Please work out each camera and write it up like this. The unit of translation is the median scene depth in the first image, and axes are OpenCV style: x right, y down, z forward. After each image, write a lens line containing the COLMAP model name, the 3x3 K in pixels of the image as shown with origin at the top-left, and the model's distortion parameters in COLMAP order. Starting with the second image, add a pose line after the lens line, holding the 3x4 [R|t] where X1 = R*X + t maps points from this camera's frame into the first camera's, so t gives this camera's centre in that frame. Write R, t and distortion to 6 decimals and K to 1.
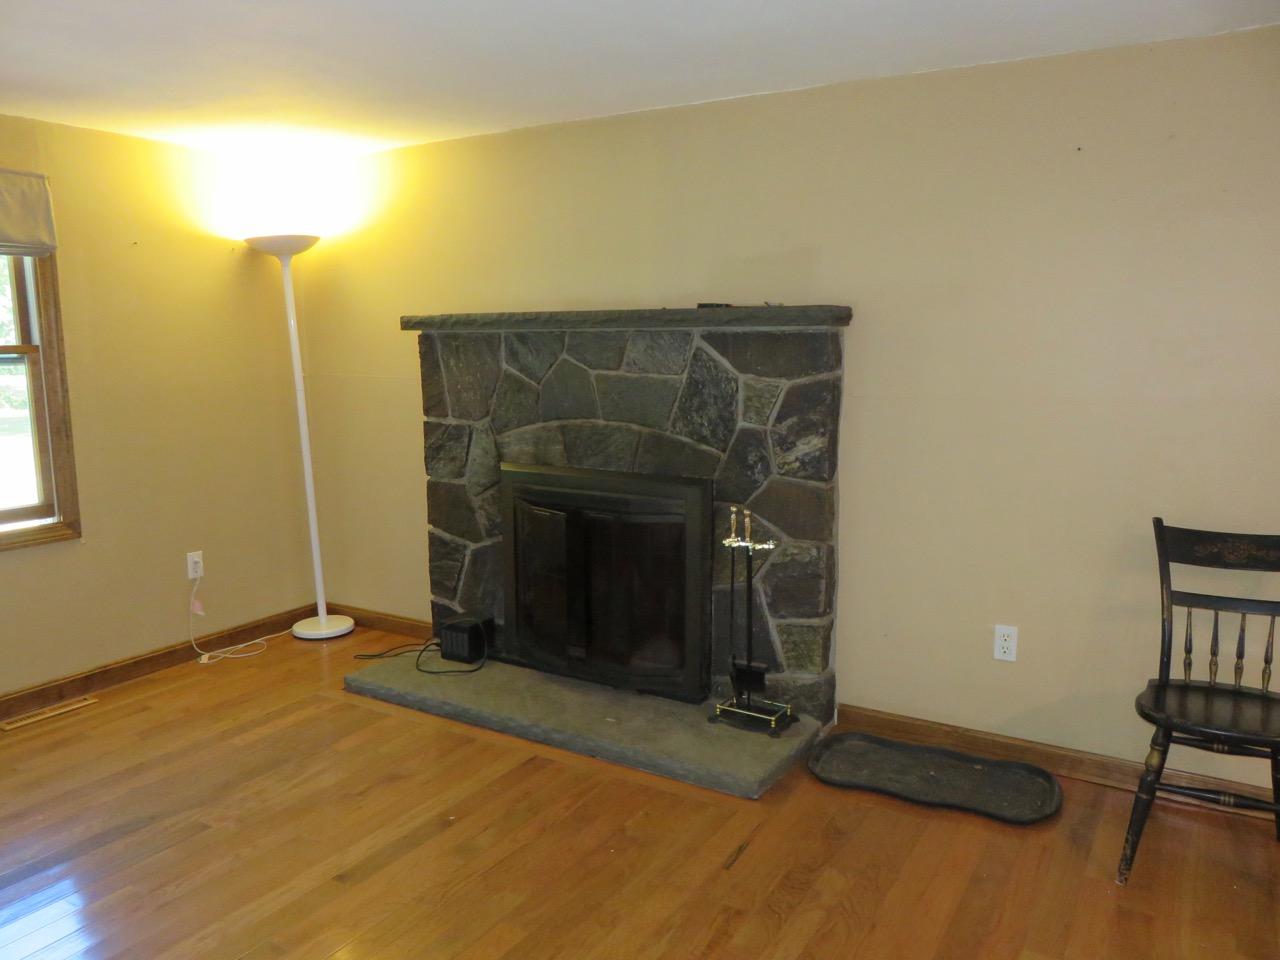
lens RADIAL K [[960.9, 0, 640.0], [0, 960.9, 480.0], [0, 0, 1]] dist [-0.009627, 0.002938]
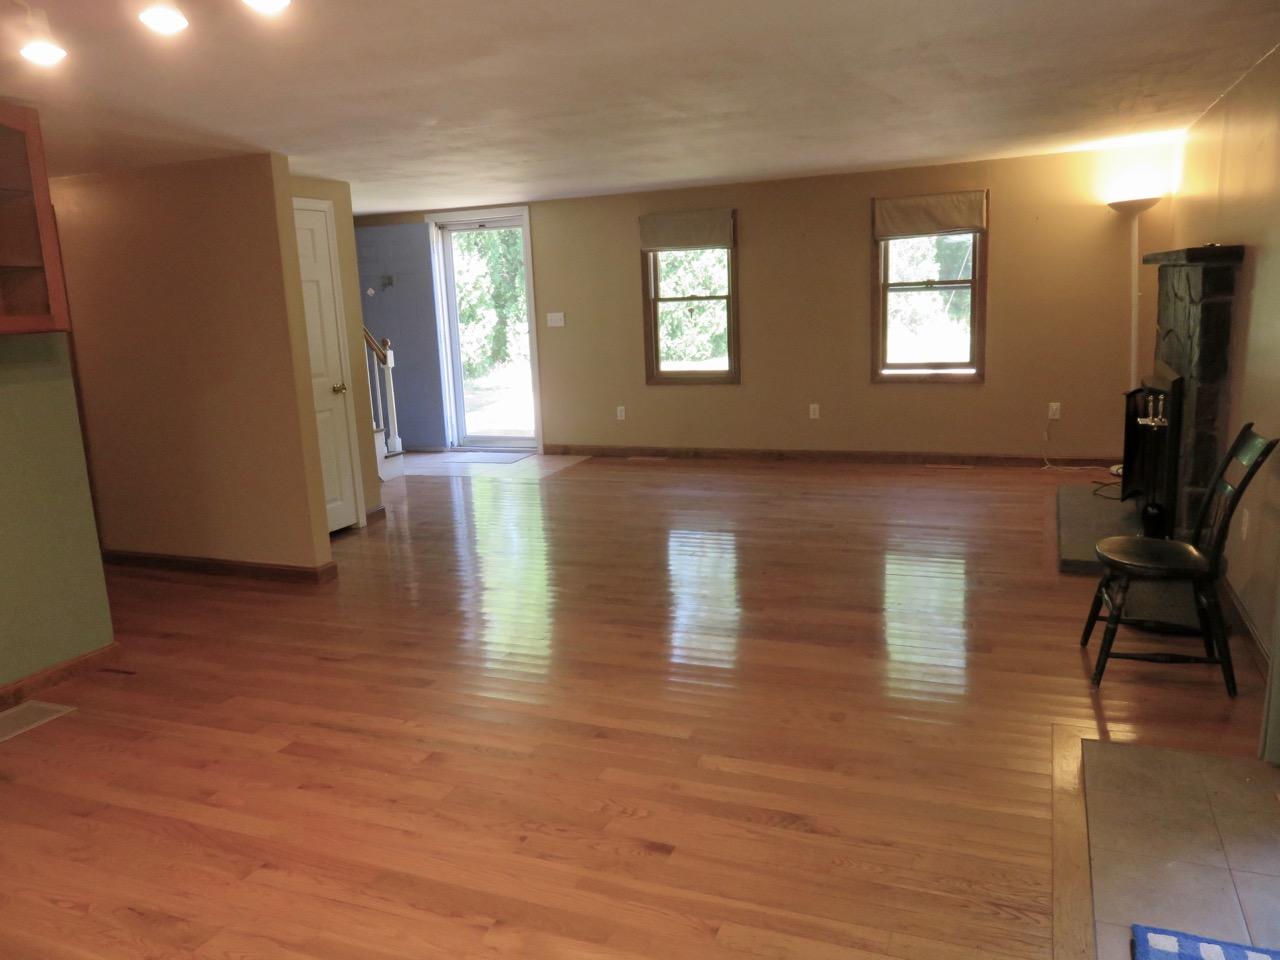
lens RADIAL K [[960.9, 0, 640.0], [0, 960.9, 480.0], [0, 0, 1]] dist [-0.009627, 0.002938]
pose [[0.151568, 0.197409, -0.968533, 1.200554], [-0.092641, 0.978378, 0.184918, -0.039588], [0.984096, 0.061699, 0.166579, 0.036780]]
